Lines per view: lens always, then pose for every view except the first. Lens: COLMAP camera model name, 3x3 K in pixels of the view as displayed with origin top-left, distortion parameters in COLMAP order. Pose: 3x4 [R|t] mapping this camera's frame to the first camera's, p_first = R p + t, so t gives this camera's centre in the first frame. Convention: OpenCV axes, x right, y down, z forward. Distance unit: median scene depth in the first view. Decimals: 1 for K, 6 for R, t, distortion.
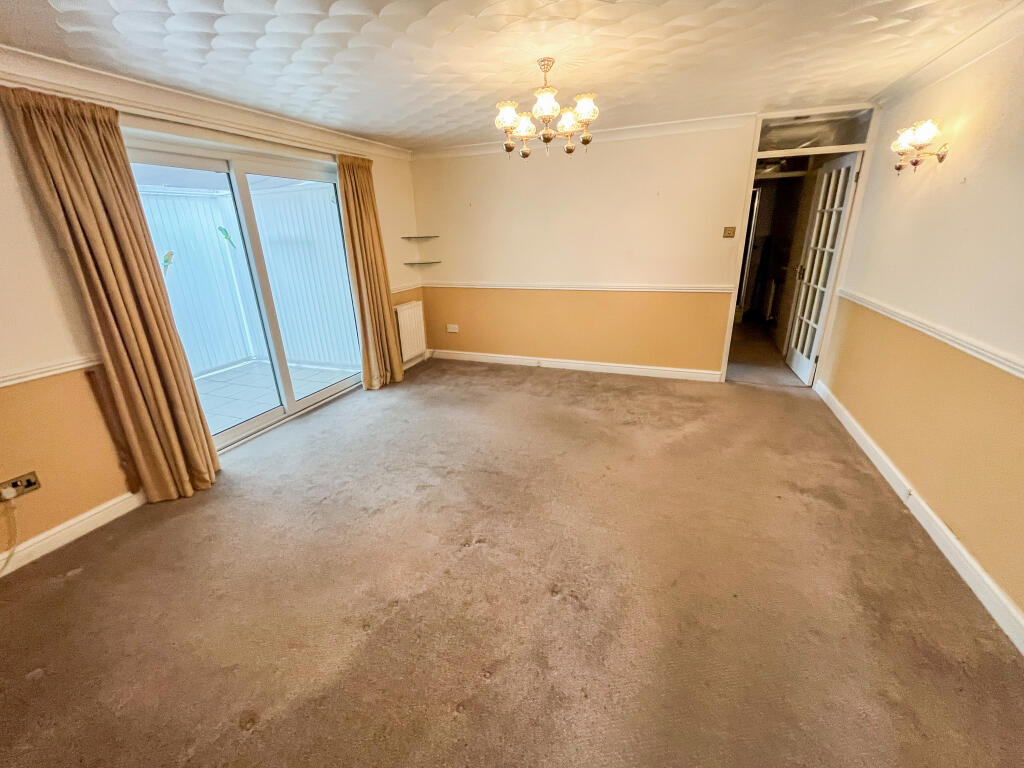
lens RADIAL K [[423.1, 0, 513.6], [0, 423.1, 382.9], [0, 0, 1]] dist [-0.004997, 0.001372]
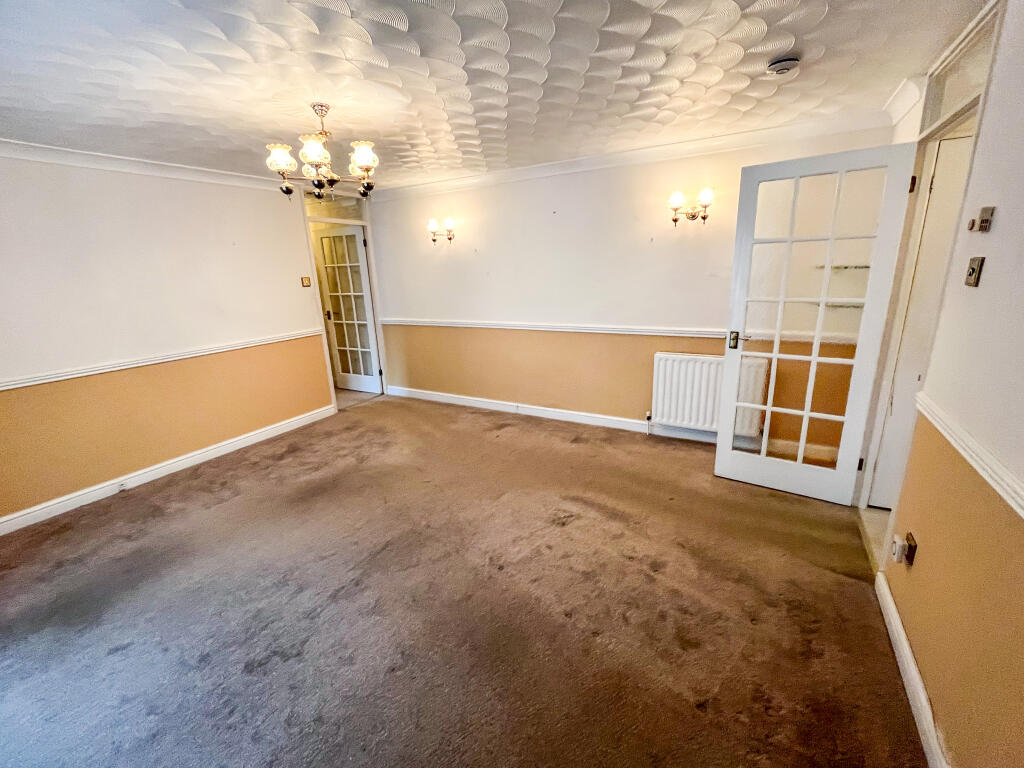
lens RADIAL K [[423.1, 0, 515.2], [0, 423.1, 380.6], [0, 0, 1]] dist [-0.004997, 0.001372]
pose [[0.157516, -0.235048, 0.959136, -0.551076], [0.366586, 0.915777, 0.164219, -0.103300], [-0.916953, 0.325739, 0.230415, 0.333416]]
